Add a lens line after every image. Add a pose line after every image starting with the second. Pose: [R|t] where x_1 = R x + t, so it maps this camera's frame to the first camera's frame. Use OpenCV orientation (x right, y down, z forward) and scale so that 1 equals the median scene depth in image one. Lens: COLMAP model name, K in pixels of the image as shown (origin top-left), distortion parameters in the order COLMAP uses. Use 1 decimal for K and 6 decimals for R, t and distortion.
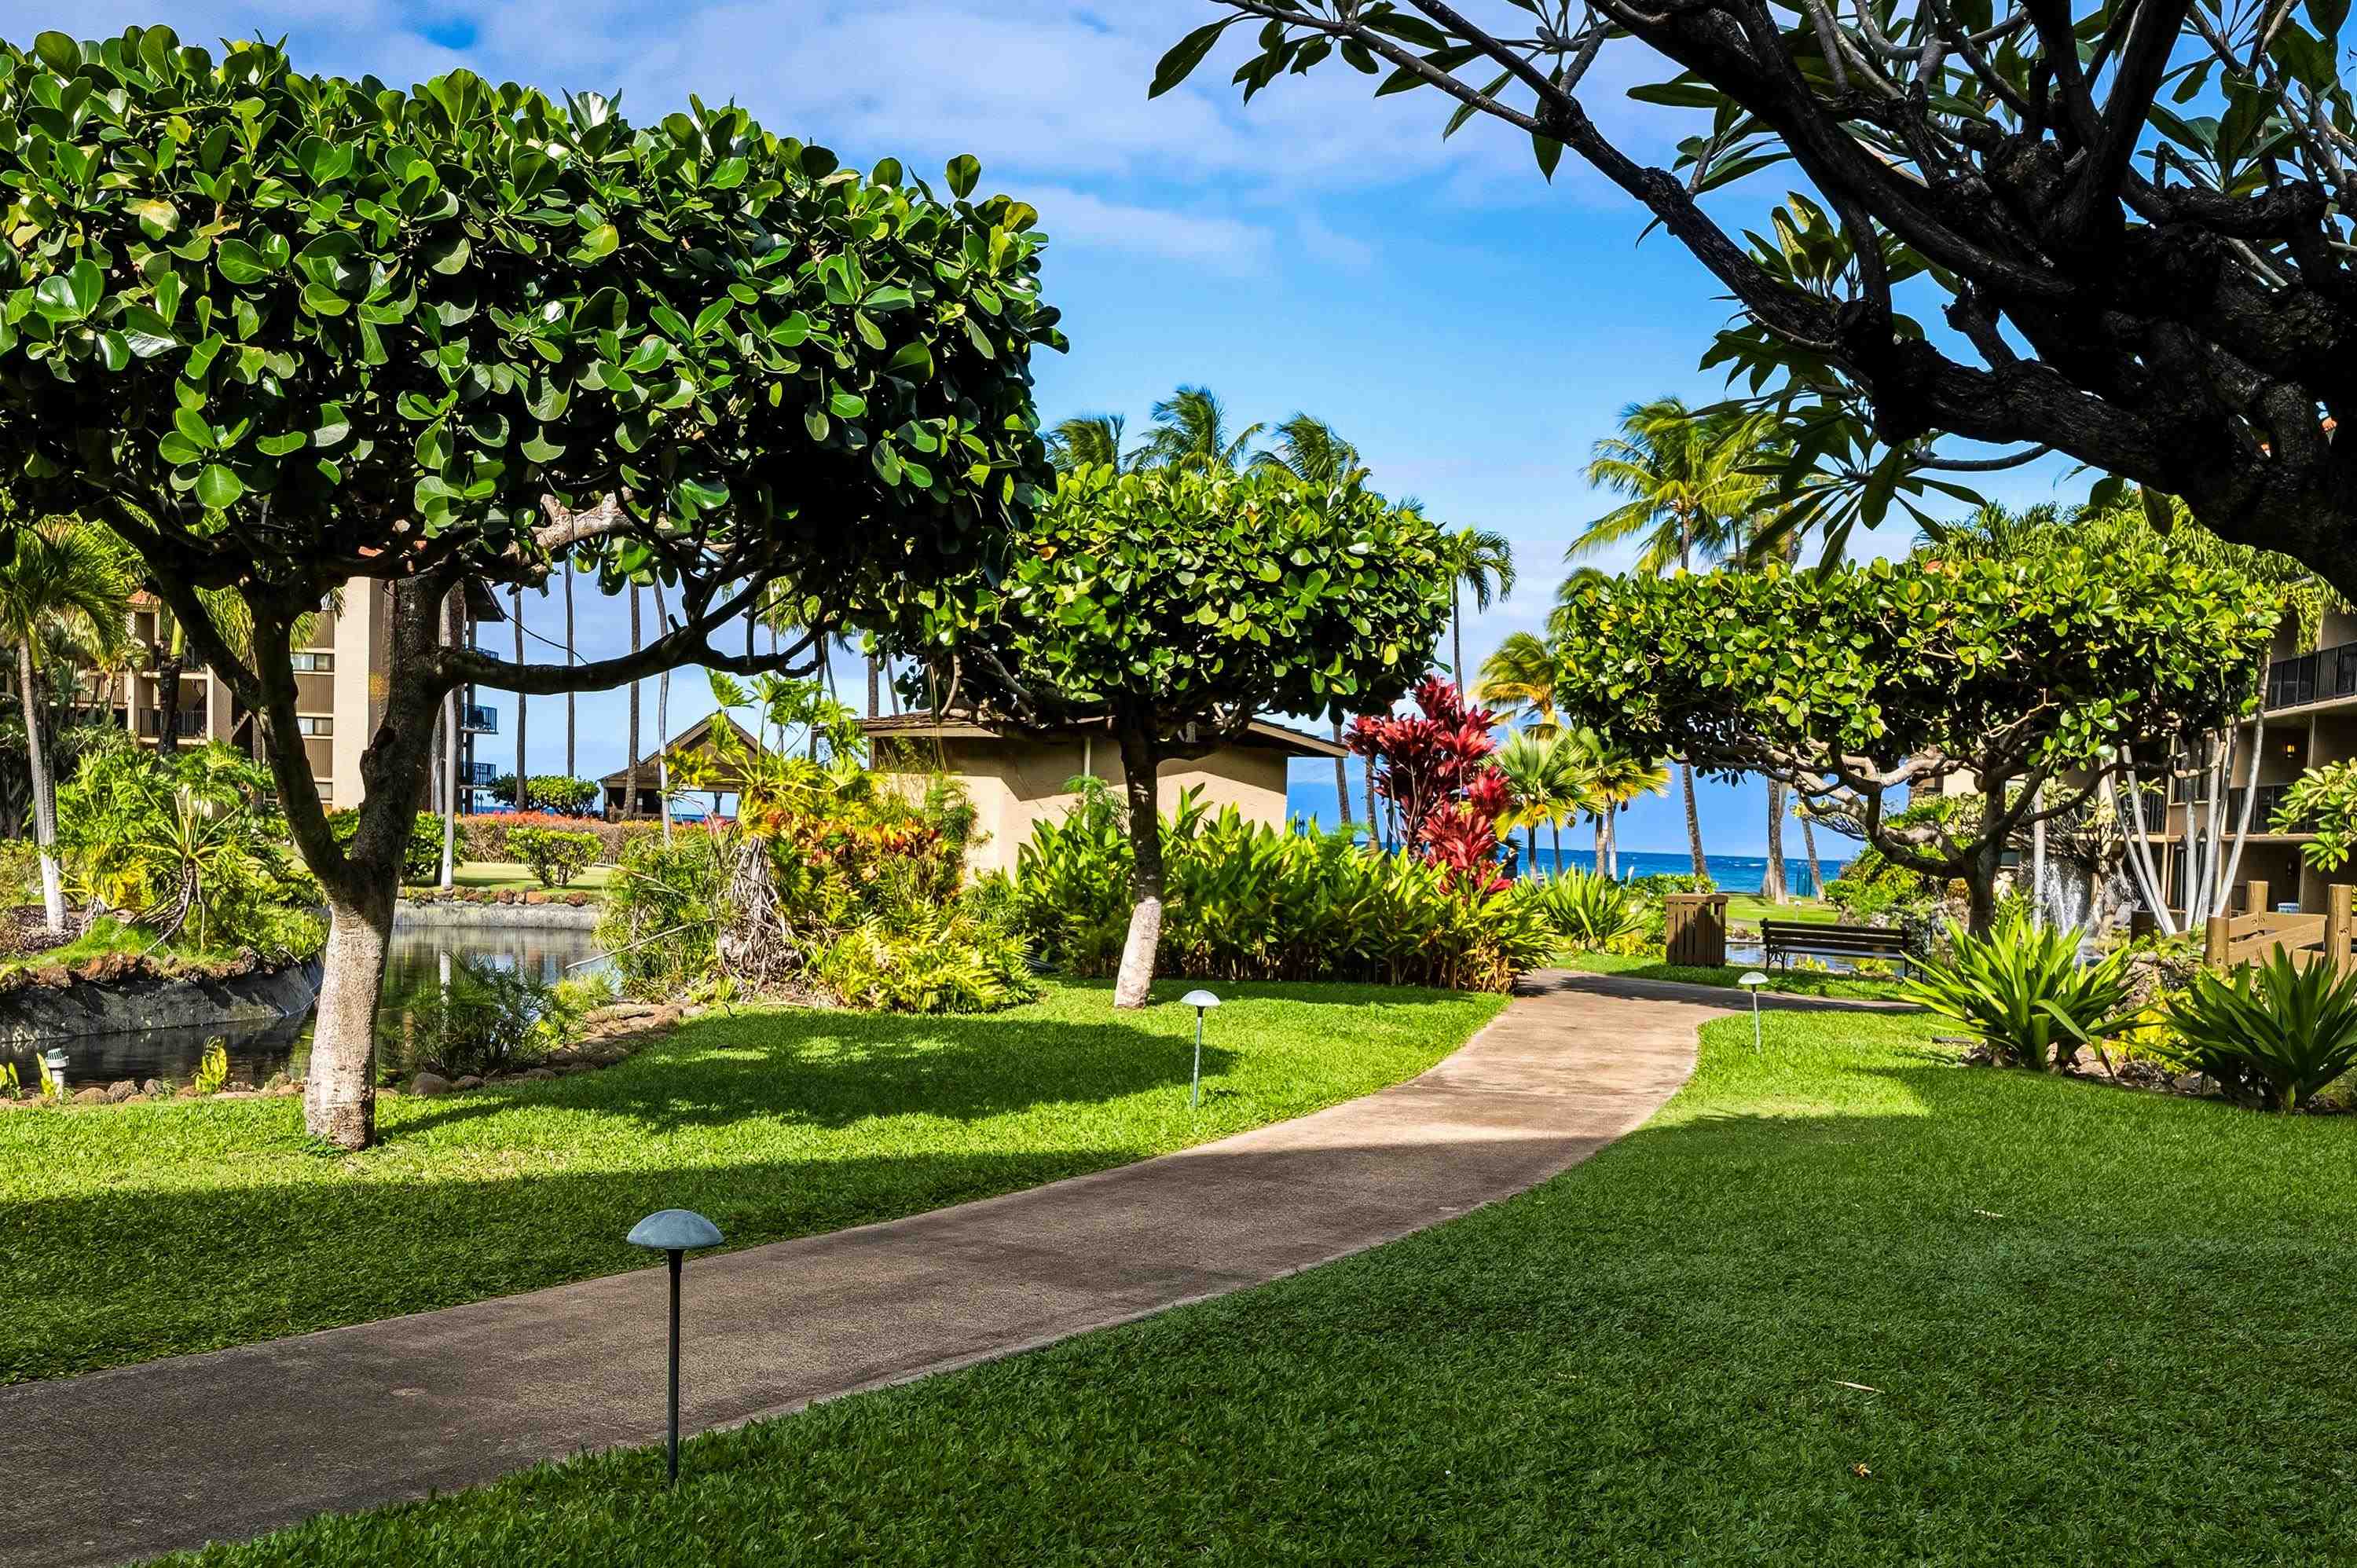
lens RADIAL K [[916.0, 0, 1185.3], [0, 916.0, 795.8], [0, 0, 1]] dist [-0.000048, -0.000013]
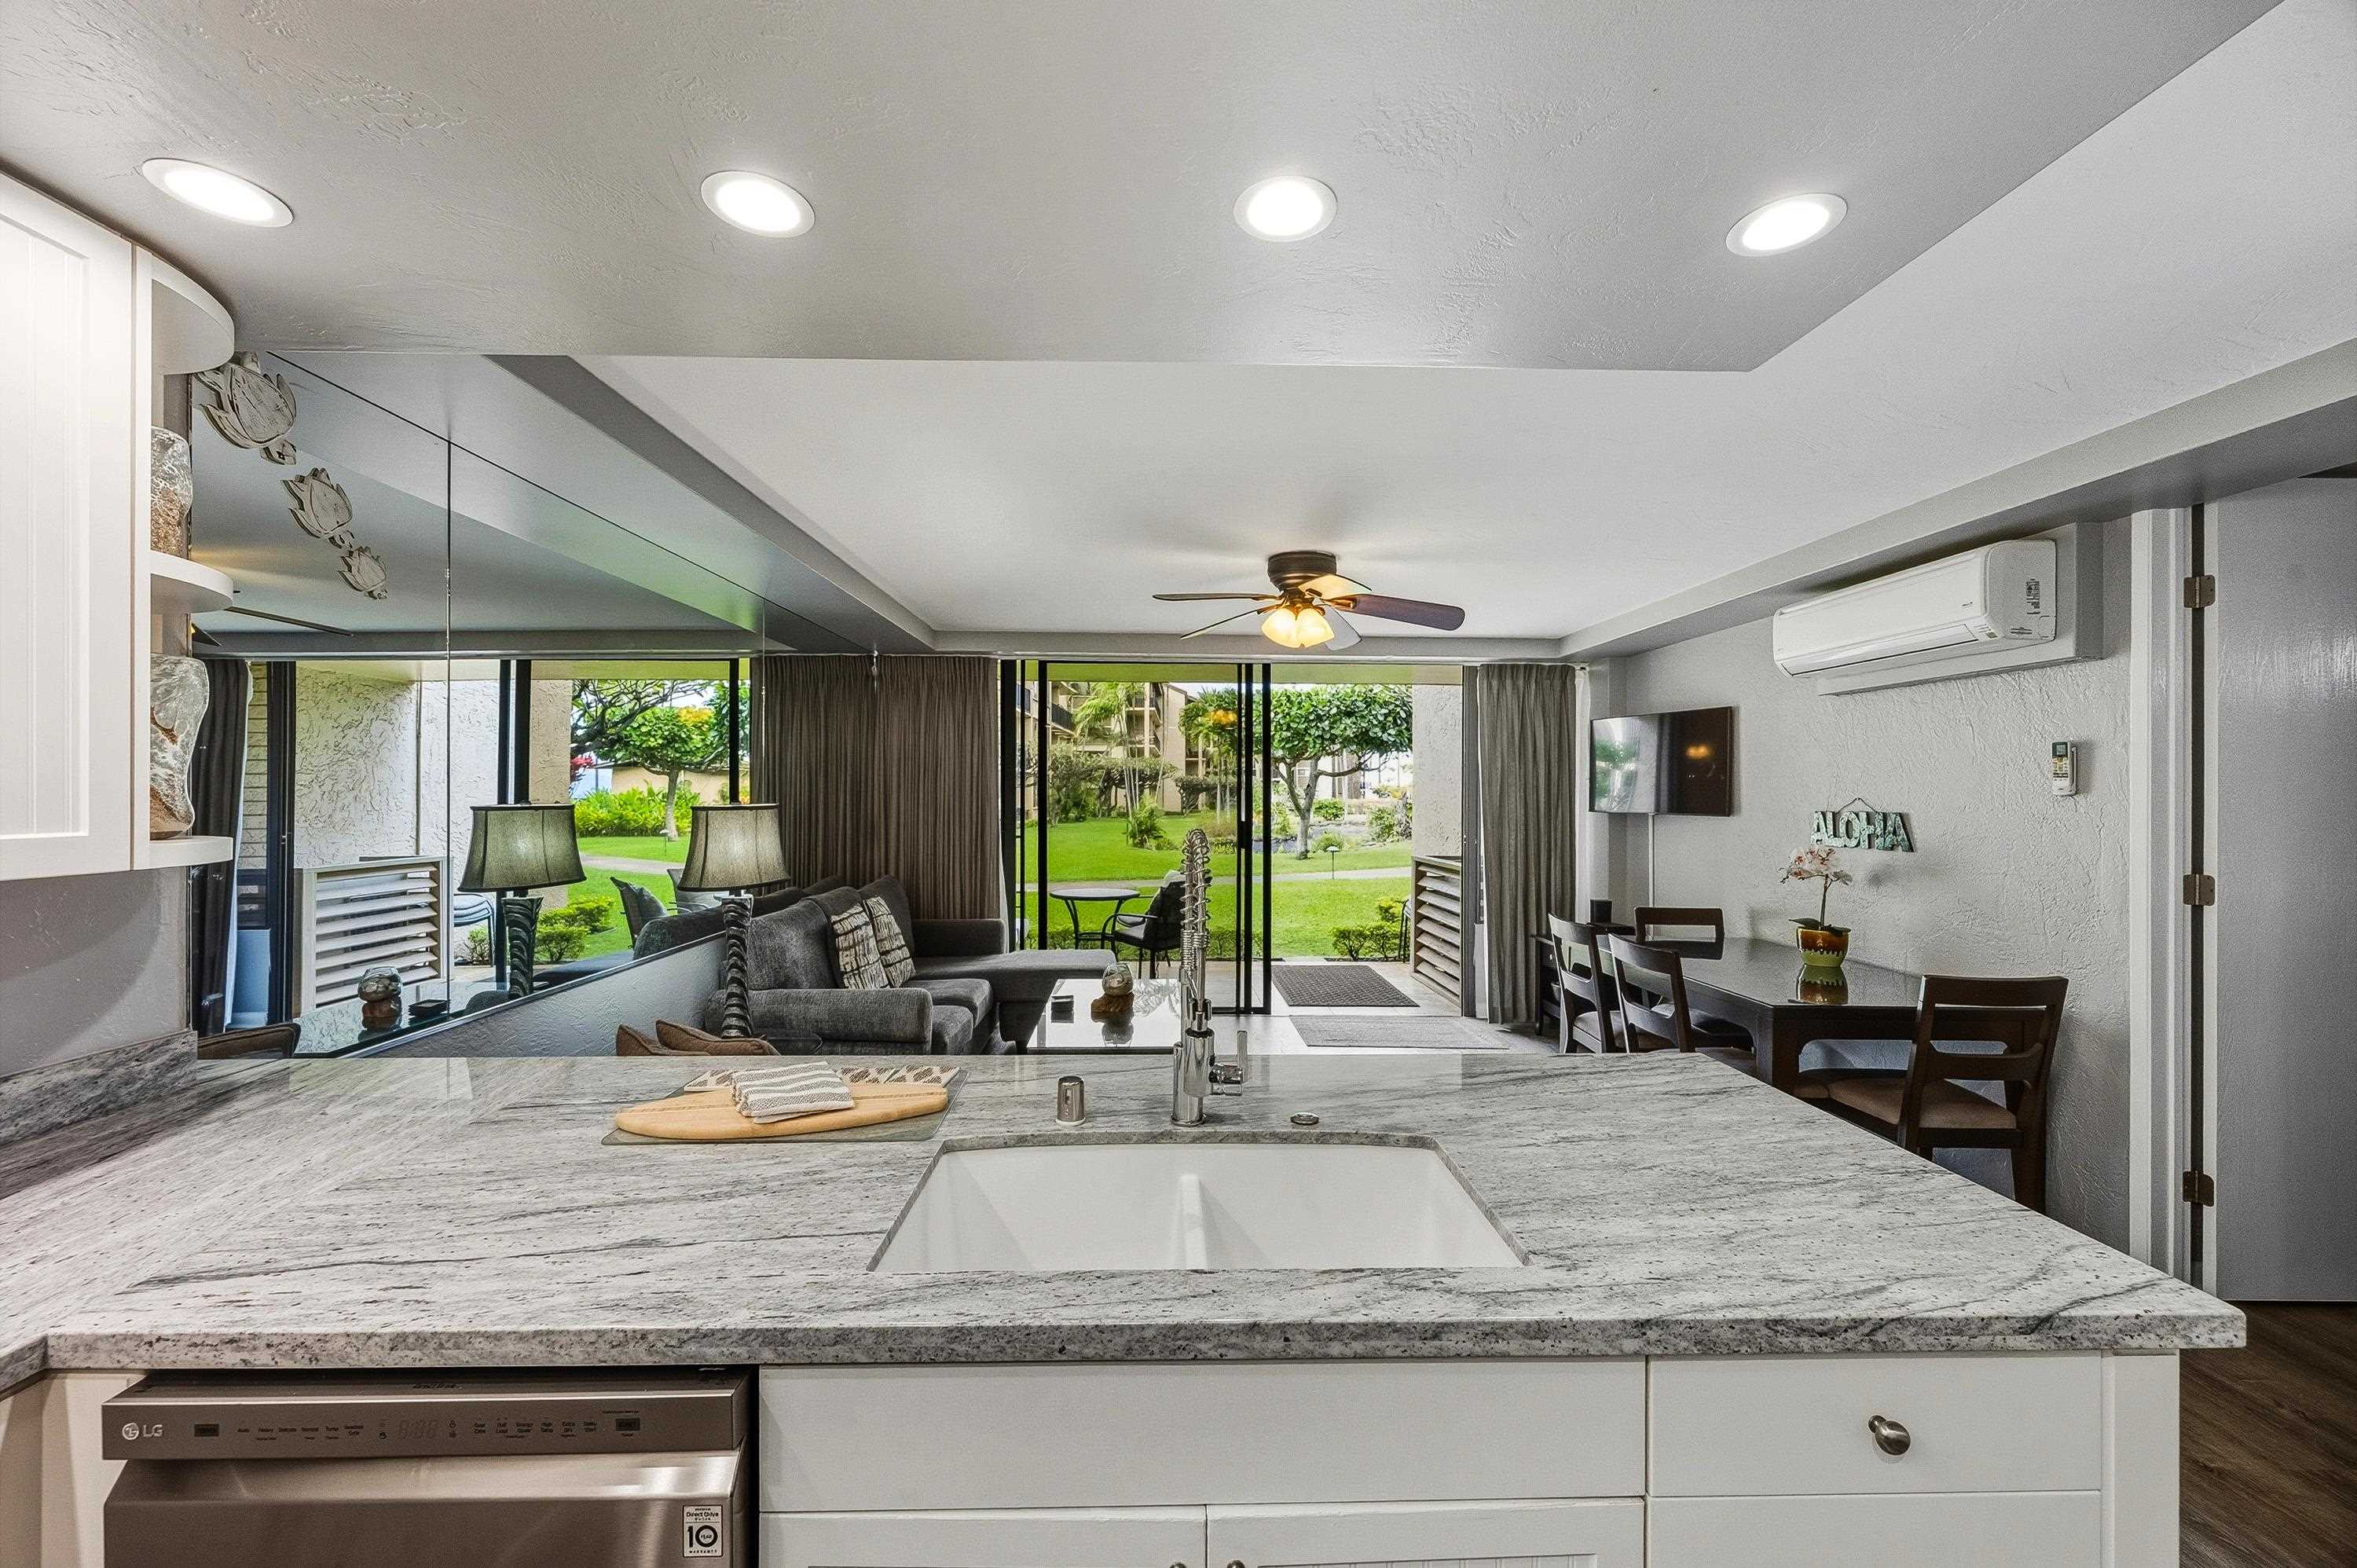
lens RADIAL K [[914.3, 0, 1174.1], [0, 914.3, 787.1], [0, 0, 1]] dist [0.001141, -0.000017]
pose [[0.920004, -0.037092, -0.390149, 0.545814], [0.024164, 0.998986, -0.037994, 0.097836], [0.391162, 0.025527, 0.919968, -3.561189]]
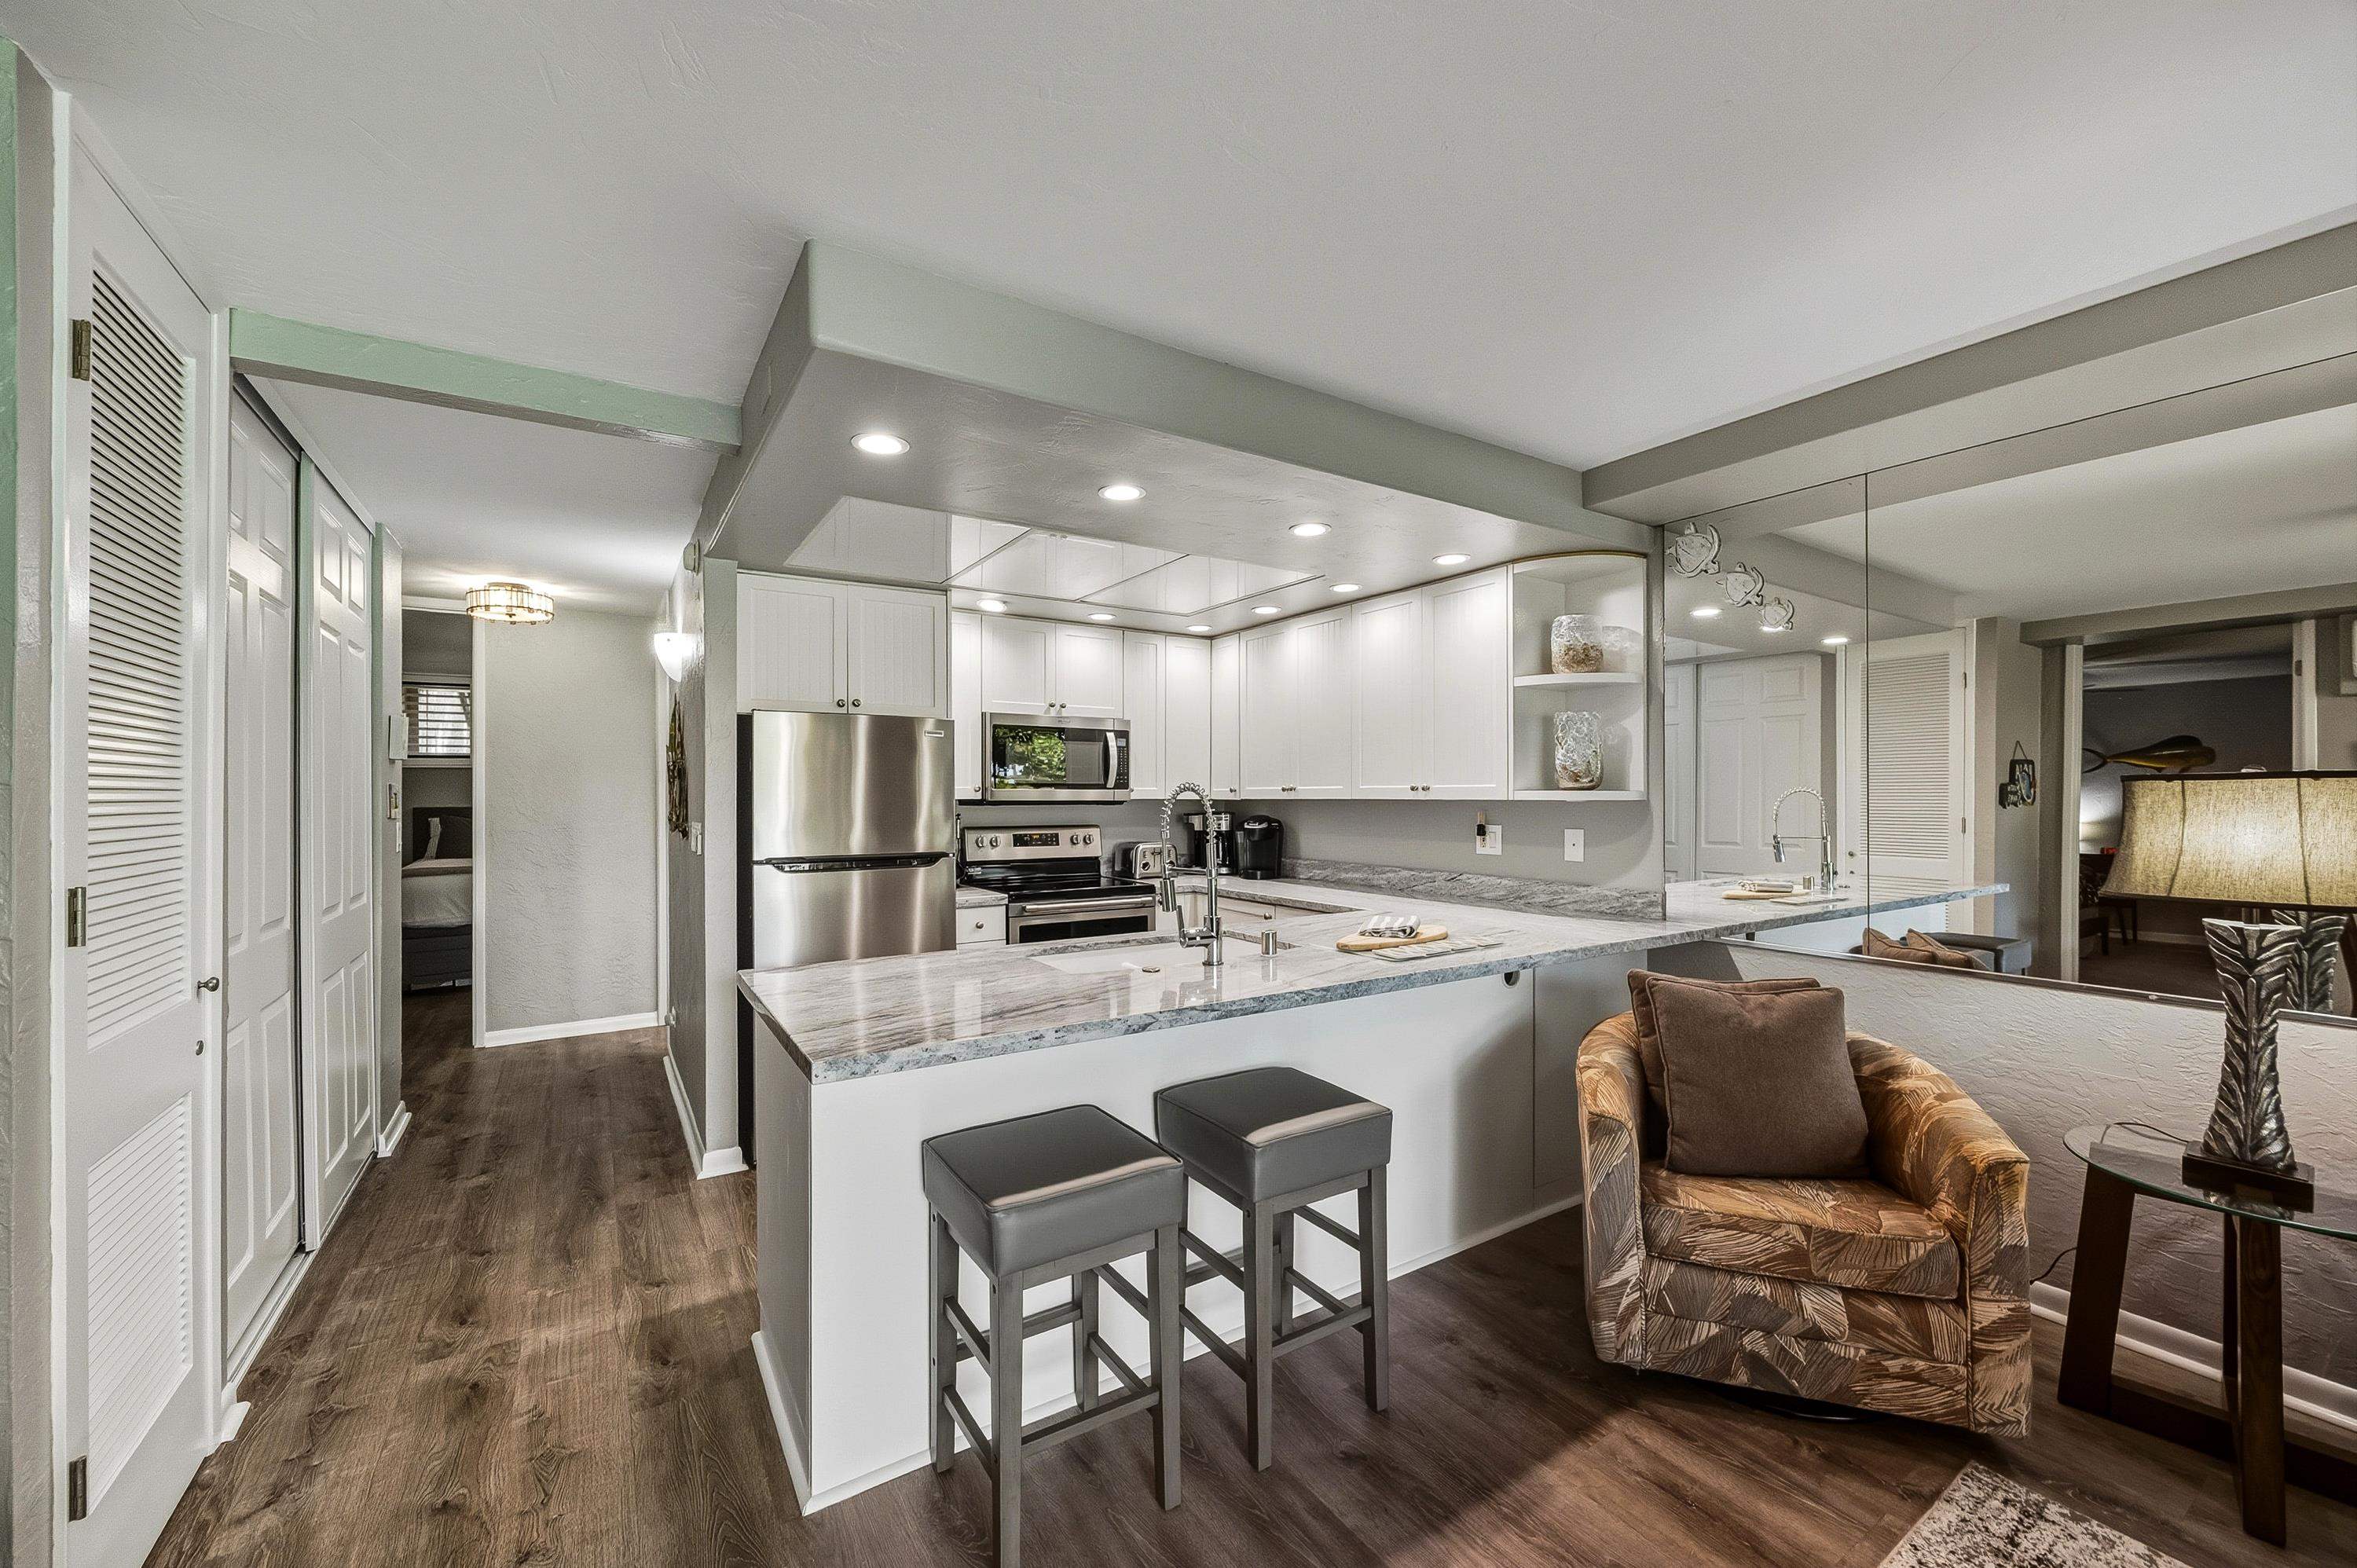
lens RADIAL K [[924.2, 0, 1174.1], [0, 924.2, 792.1], [0, 0, 1]] dist [0.001664, 0.000178]
pose [[-0.988835, -0.035800, -0.144649, 0.520804], [-0.038354, 0.999153, 0.014909, 0.097736], [0.143993, 0.020290, -0.989371, -2.691319]]
